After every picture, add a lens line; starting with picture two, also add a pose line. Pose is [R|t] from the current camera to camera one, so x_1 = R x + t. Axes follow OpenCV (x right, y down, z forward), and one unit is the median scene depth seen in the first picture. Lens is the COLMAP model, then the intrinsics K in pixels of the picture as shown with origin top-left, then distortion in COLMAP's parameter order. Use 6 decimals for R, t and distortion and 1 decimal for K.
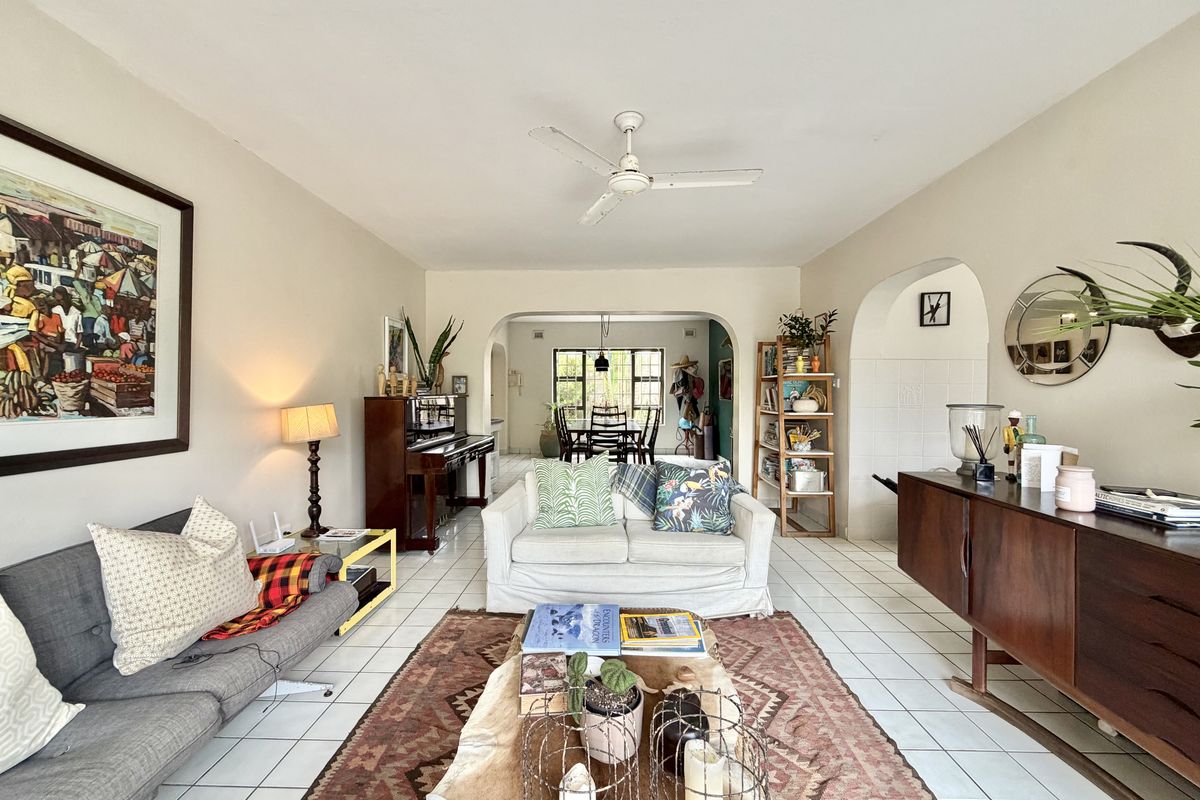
lens RADIAL K [[481.7, 0, 595.2], [0, 481.7, 396.7], [0, 0, 1]] dist [0.003297, 0.000409]
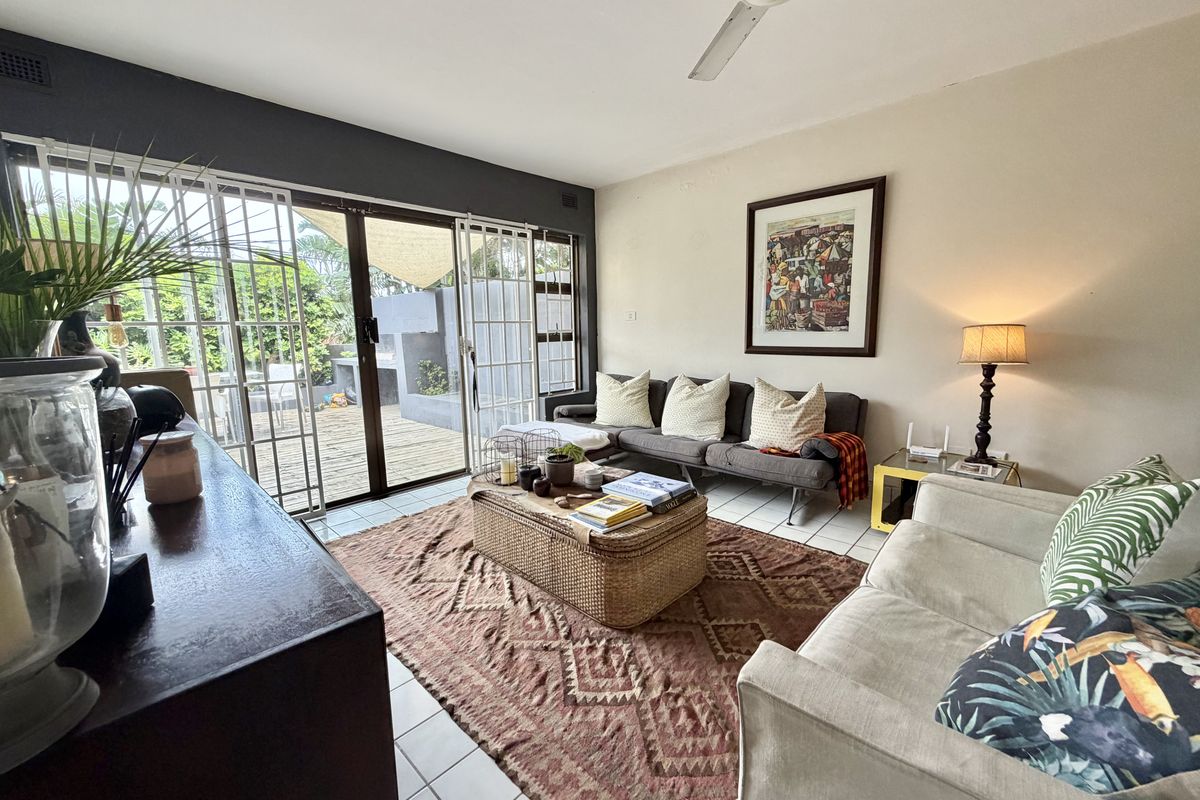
lens RADIAL K [[481.7, 0, 595.2], [0, 481.7, 396.7], [0, 0, 1]] dist [0.003297, 0.000409]
pose [[-0.671238, 0.115759, -0.732147, 0.935962], [0.011029, 0.989181, 0.146287, 0.009816], [0.741160, 0.090119, -0.665252, 1.601410]]
